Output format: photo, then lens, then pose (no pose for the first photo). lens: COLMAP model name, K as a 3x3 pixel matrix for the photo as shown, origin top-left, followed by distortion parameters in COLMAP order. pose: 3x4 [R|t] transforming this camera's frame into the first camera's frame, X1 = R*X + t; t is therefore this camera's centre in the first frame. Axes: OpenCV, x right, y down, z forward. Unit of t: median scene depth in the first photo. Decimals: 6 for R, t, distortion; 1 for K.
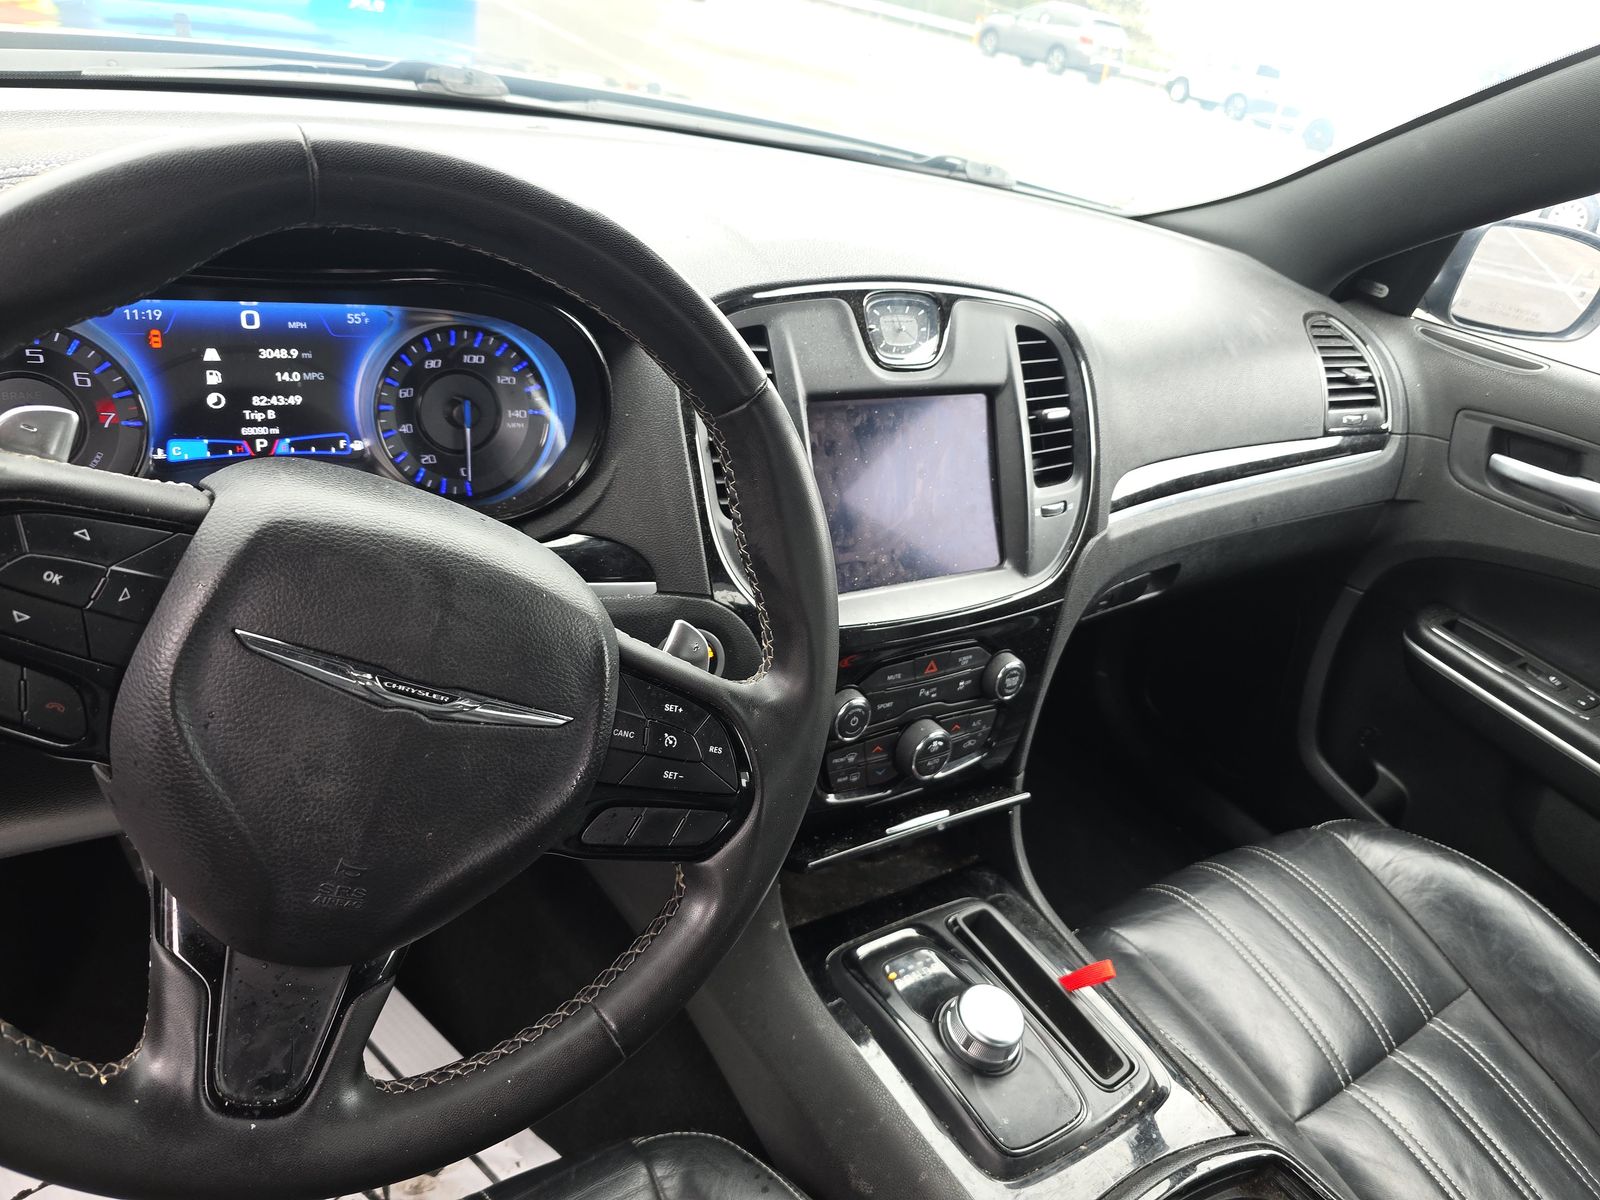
lens RADIAL K [[1101.6, 0, 803.6], [0, 1101.6, 583.3], [0, 0, 1]] dist [0.042328, -0.055334]
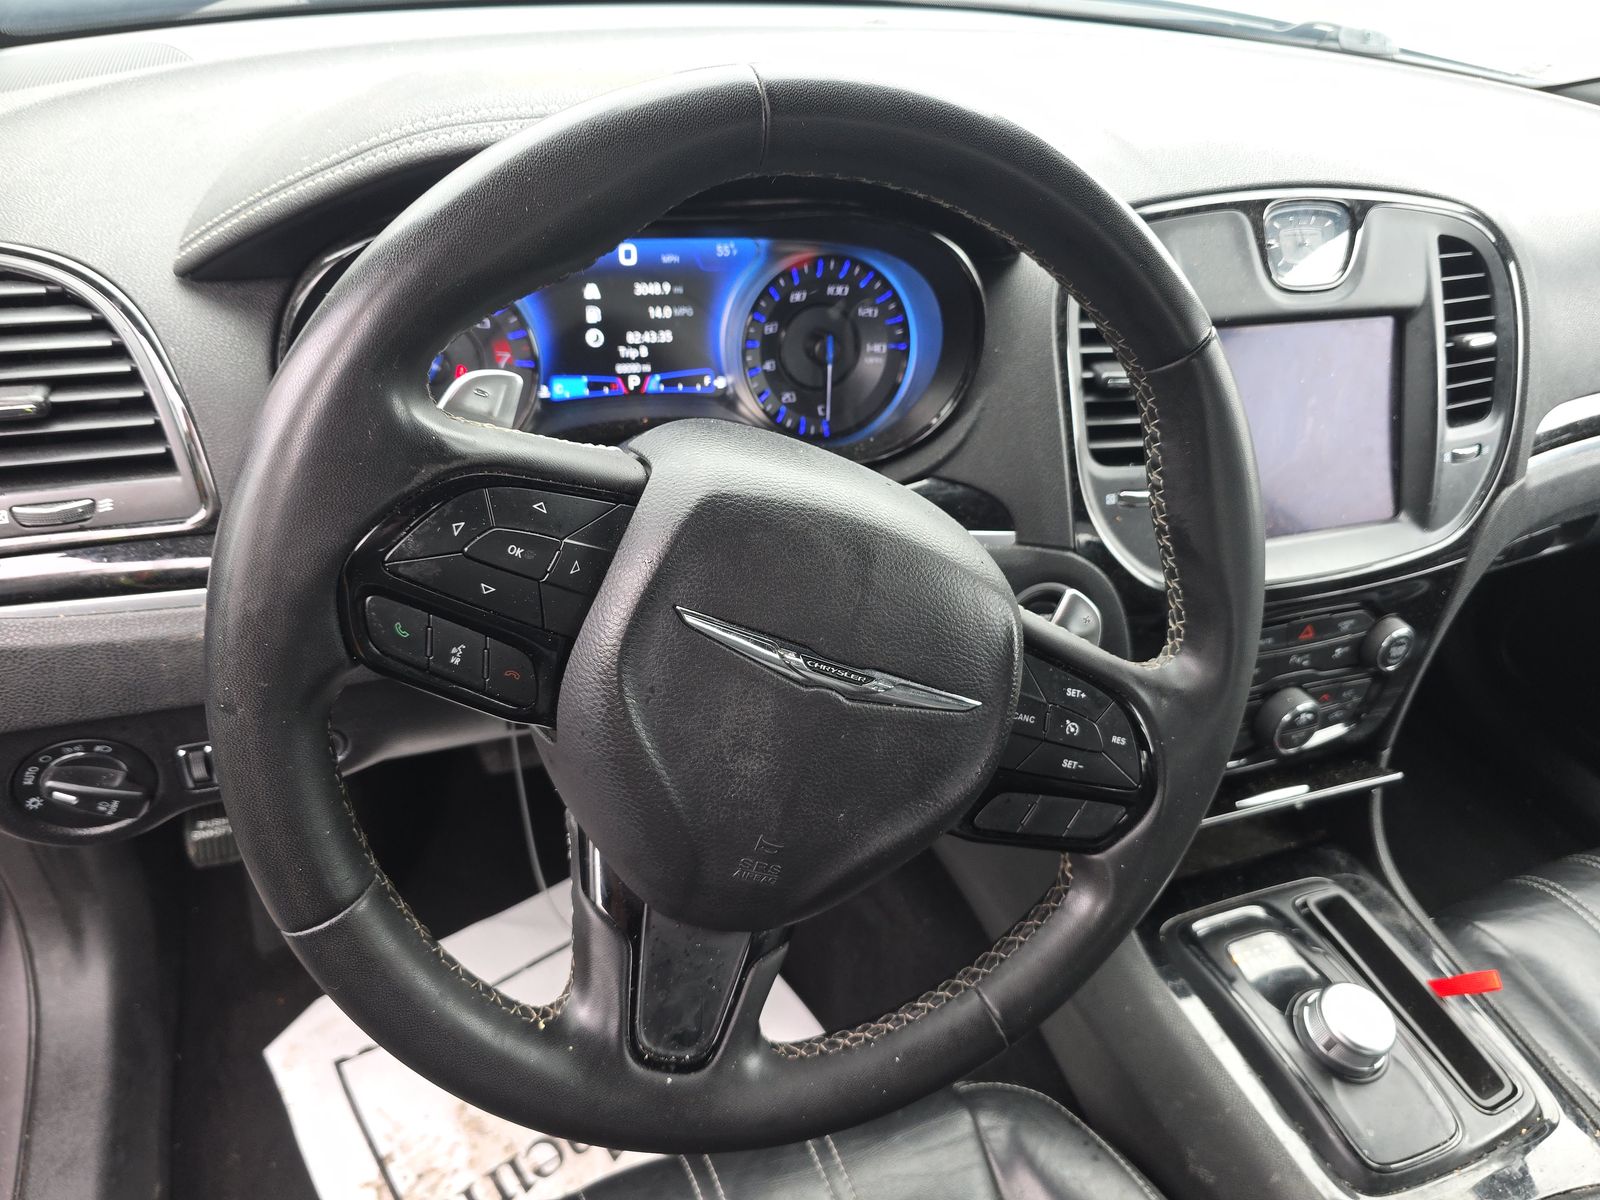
lens RADIAL K [[1101.6, 0, 786.1], [0, 1101.6, 591.1], [0, 0, 1]] dist [0.042328, -0.055334]
pose [[0.973279, 0.056720, -0.222510, -0.117452], [-0.033640, 0.993778, 0.106178, -0.045939], [0.227148, -0.095855, 0.969131, 0.045533]]
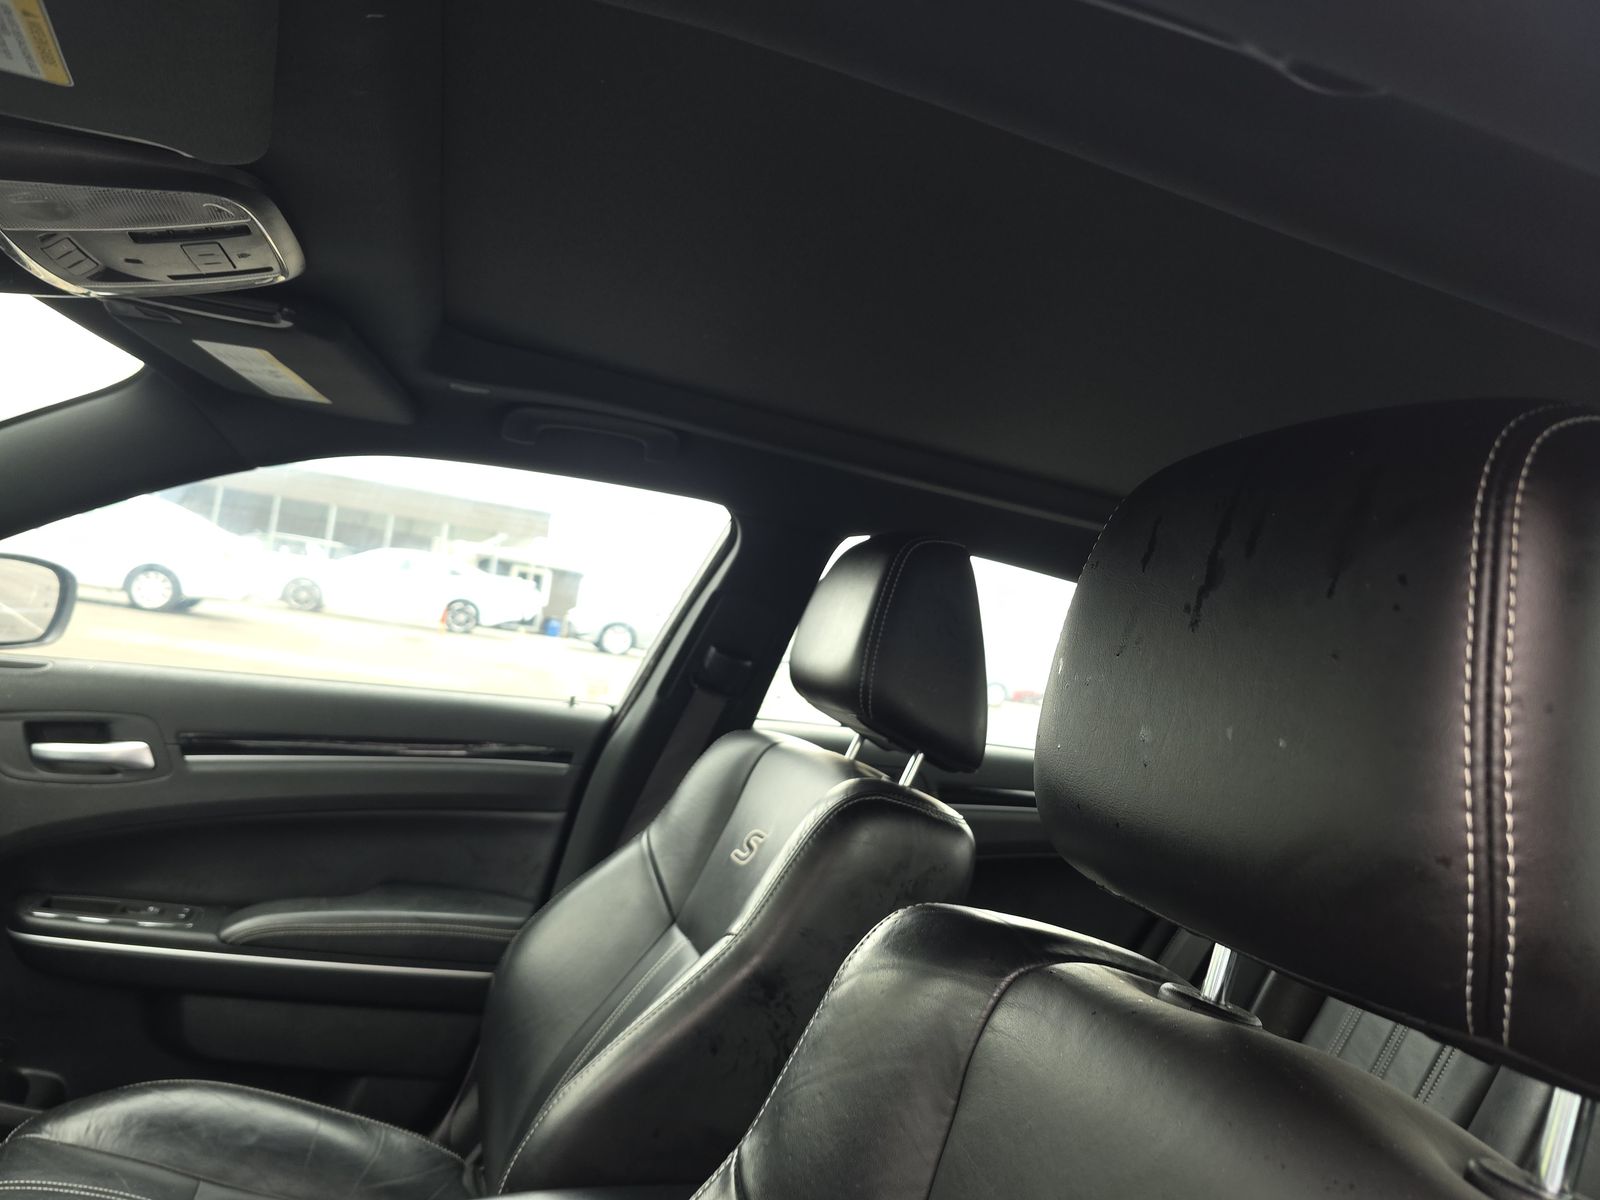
lens RADIAL K [[1101.6, 0, 794.8], [0, 1101.6, 583.8], [0, 0, 1]] dist [0.042328, -0.055334]
pose [[0.310622, -0.110975, 0.944033, -0.353185], [0.371182, 0.928469, -0.012987, 0.064965], [-0.875065, 0.354442, 0.329595, -0.201669]]
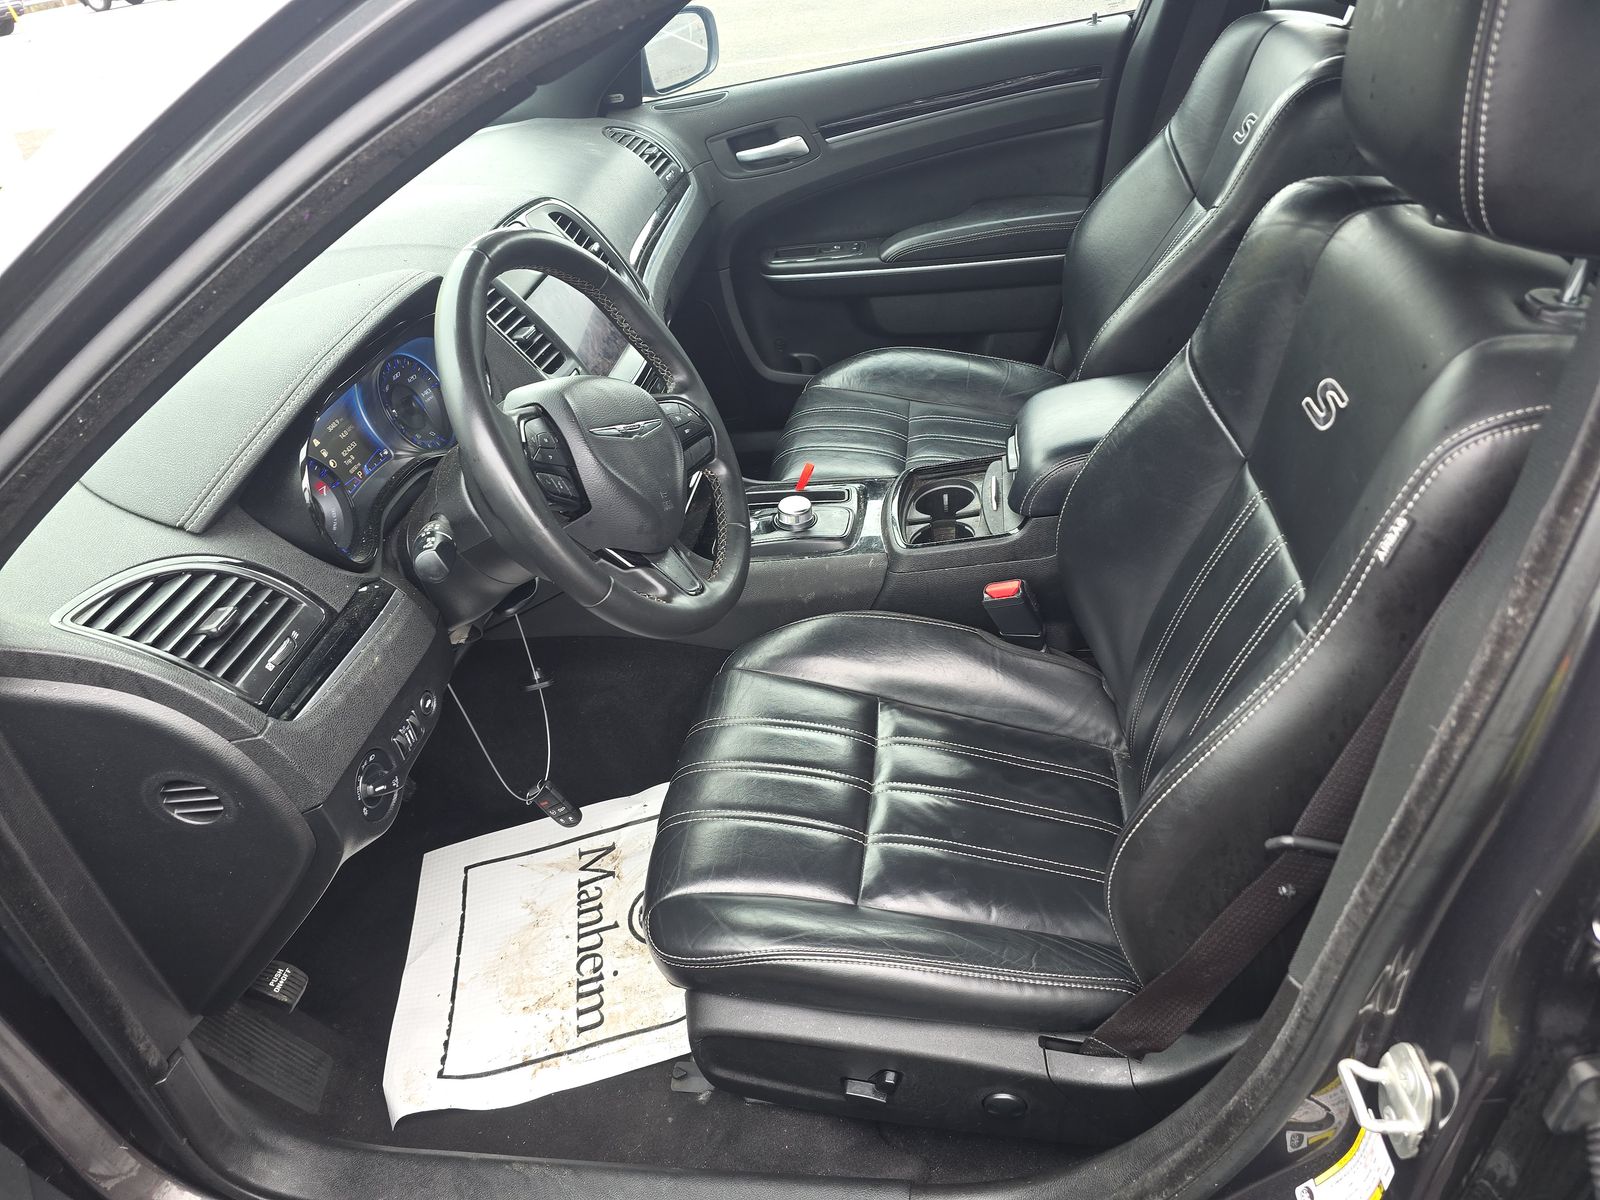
lens RADIAL K [[1042.4, 0, 796.4], [0, 1042.4, 607.8], [0, 0, 1]] dist [0.010294, -0.002595]
pose [[0.623365, -0.665471, 0.410566, -0.841368], [0.595158, 0.744353, 0.302861, -0.054961], [-0.507151, 0.055559, 0.860064, -0.728197]]
